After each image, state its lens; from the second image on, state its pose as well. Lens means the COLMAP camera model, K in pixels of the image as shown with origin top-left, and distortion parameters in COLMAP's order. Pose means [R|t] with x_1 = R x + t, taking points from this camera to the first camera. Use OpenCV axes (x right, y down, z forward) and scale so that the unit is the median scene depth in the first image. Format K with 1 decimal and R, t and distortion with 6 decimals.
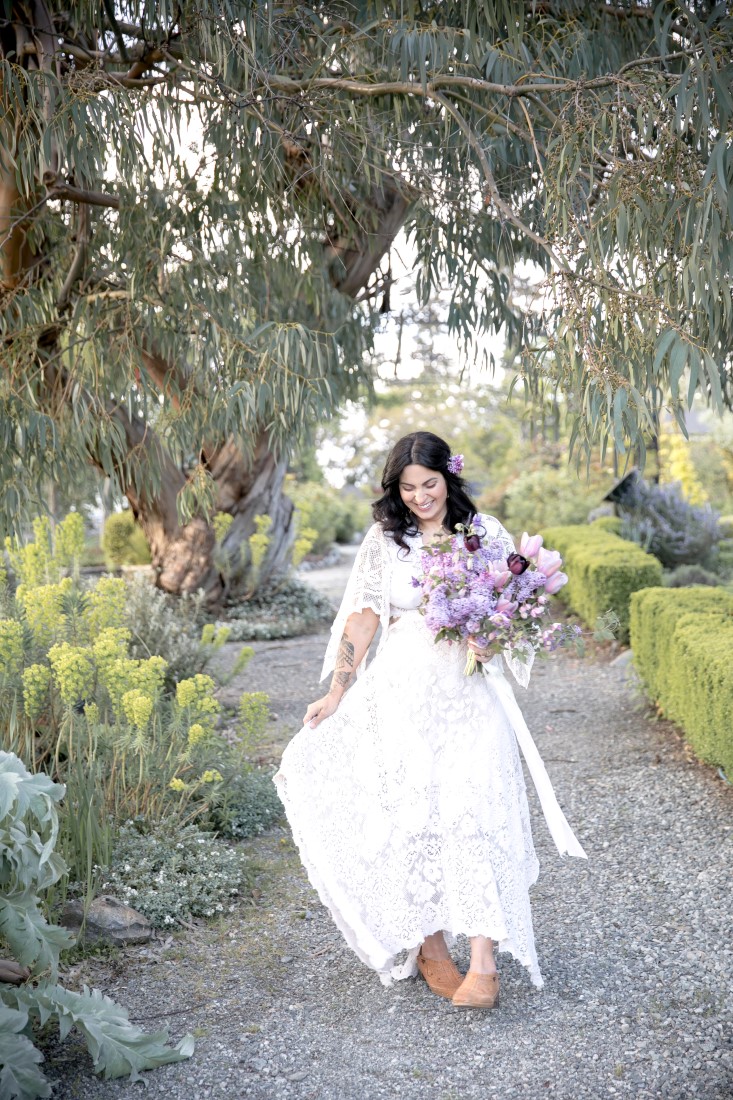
lens RADIAL K [[1674.7, 0, 366.5], [0, 1674.7, 550.0], [0, 0, 1]] dist [0.105035, -0.001583]
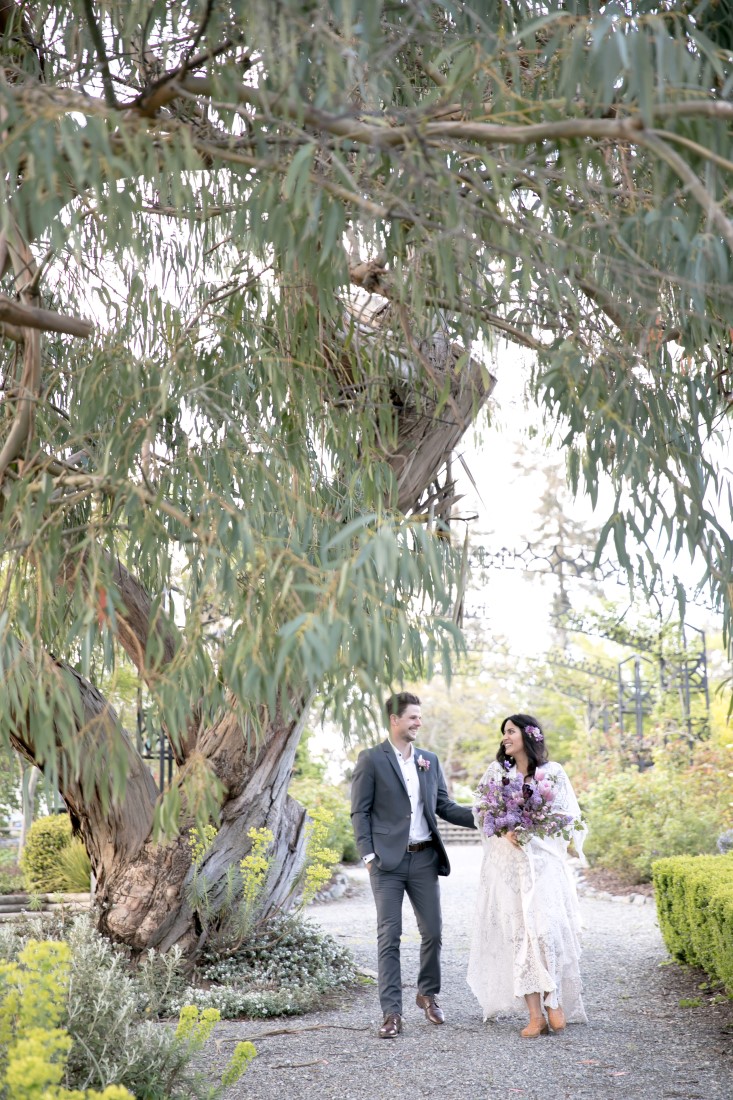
lens RADIAL K [[2118.1, 0, 367.3], [0, 2118.1, 519.8], [0, 0, 1]] dist [0.007310, 1.754376]
pose [[0.999677, 0.025395, 0.001406, -0.031907], [-0.024833, 0.986528, -0.161695, -0.008084], [-0.005493, 0.161607, 0.986840, 0.171581]]
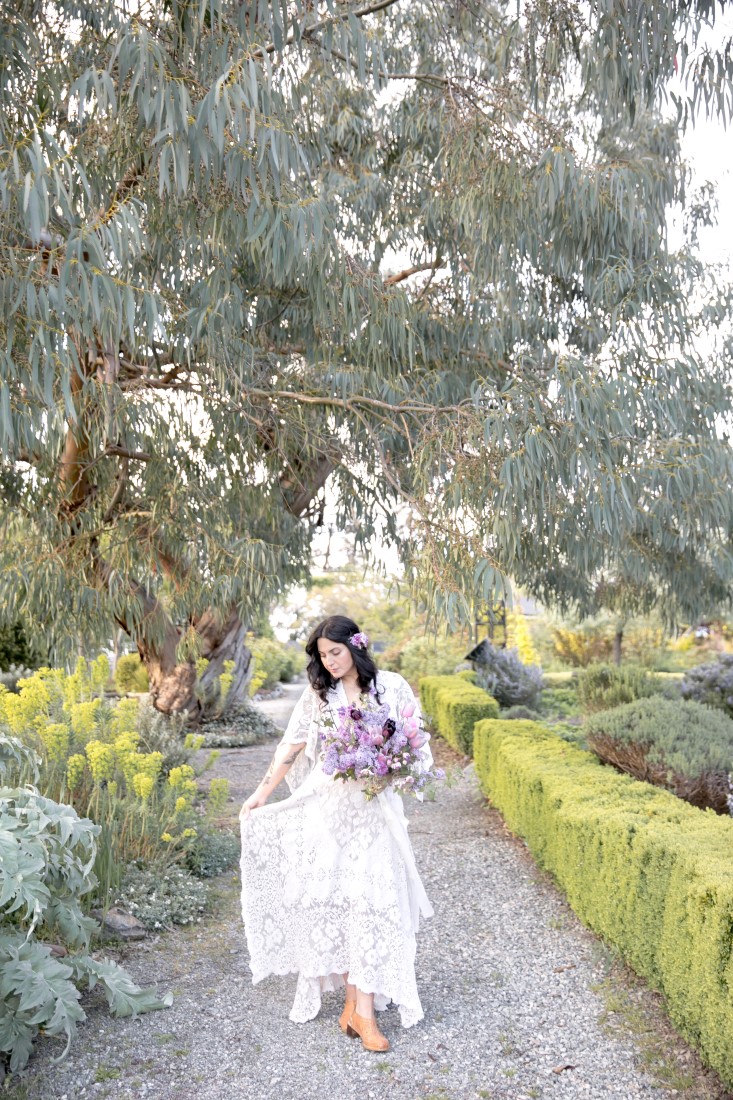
lens RADIAL K [[1210.7, 0, 366.5], [0, 1210.7, 550.0], [0, 0, 1]] dist [0.015286, 0.025983]
pose [[0.997989, 0.041615, 0.047811, 0.002861], [-0.035888, 0.992721, -0.114968, 0.000826], [-0.052247, 0.113021, 0.992218, -0.080399]]
